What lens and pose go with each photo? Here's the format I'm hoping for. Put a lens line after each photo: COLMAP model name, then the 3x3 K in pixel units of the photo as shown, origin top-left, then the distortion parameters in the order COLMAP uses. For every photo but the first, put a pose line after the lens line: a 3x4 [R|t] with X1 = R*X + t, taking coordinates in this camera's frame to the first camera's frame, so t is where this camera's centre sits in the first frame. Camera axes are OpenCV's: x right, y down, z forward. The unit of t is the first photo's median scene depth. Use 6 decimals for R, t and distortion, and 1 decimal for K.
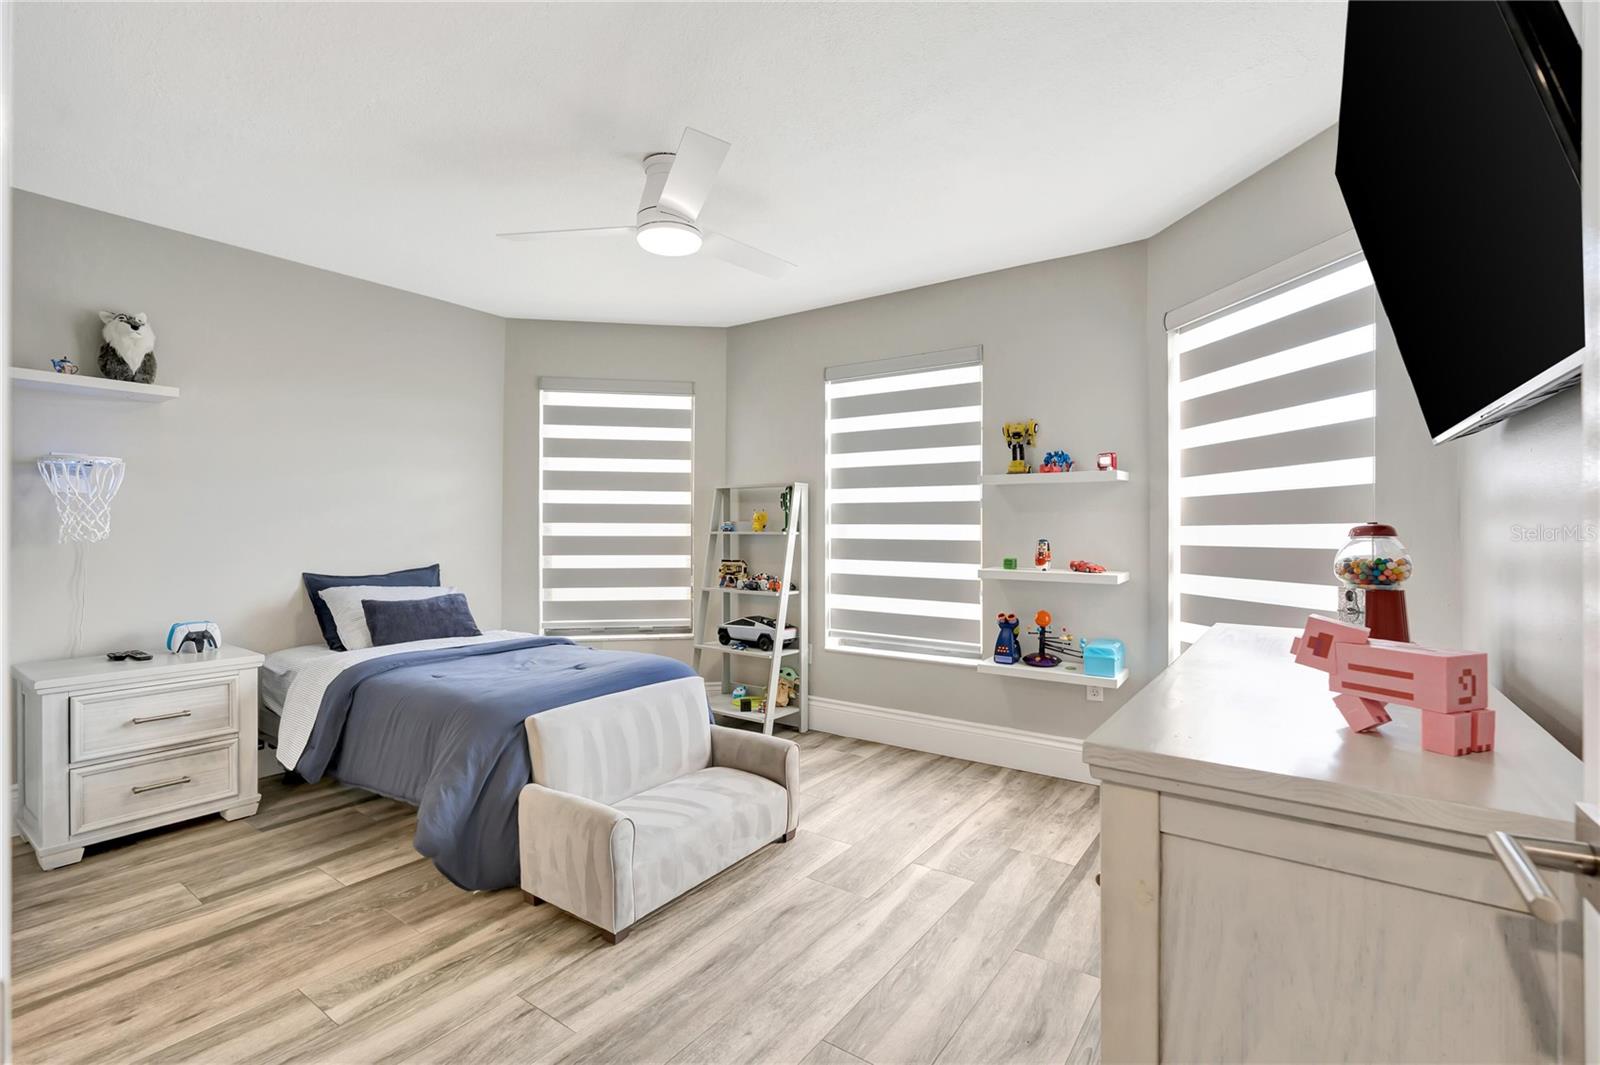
lens RADIAL K [[715.1, 0, 800.0], [0, 715.1, 532.5], [0, 0, 1]] dist [-0.002836, 0.000830]
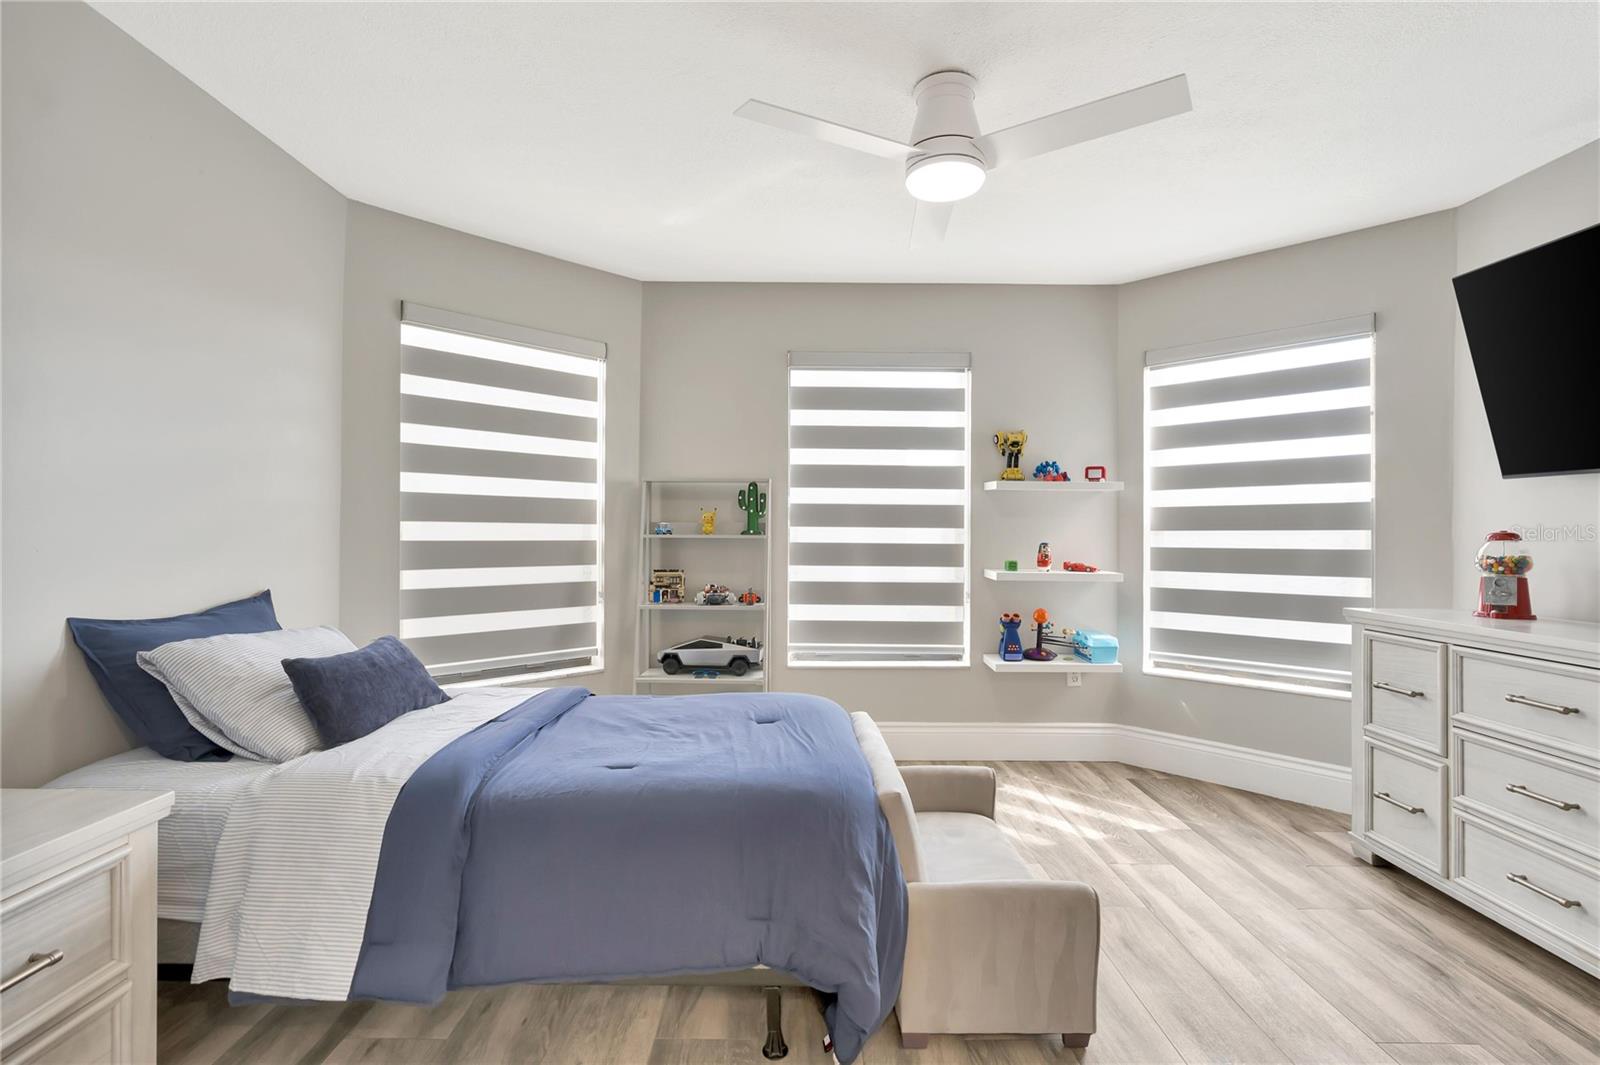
lens RADIAL K [[740.5, 0, 794.2], [0, 740.5, 531.1], [0, 0, 1]] dist [0.000258, 0.000559]
pose [[0.817702, 0.002239, 0.575638, -0.590378], [-0.000693, 0.999996, -0.002905, -0.003954], [-0.575642, 0.001976, 0.817699, 0.289700]]
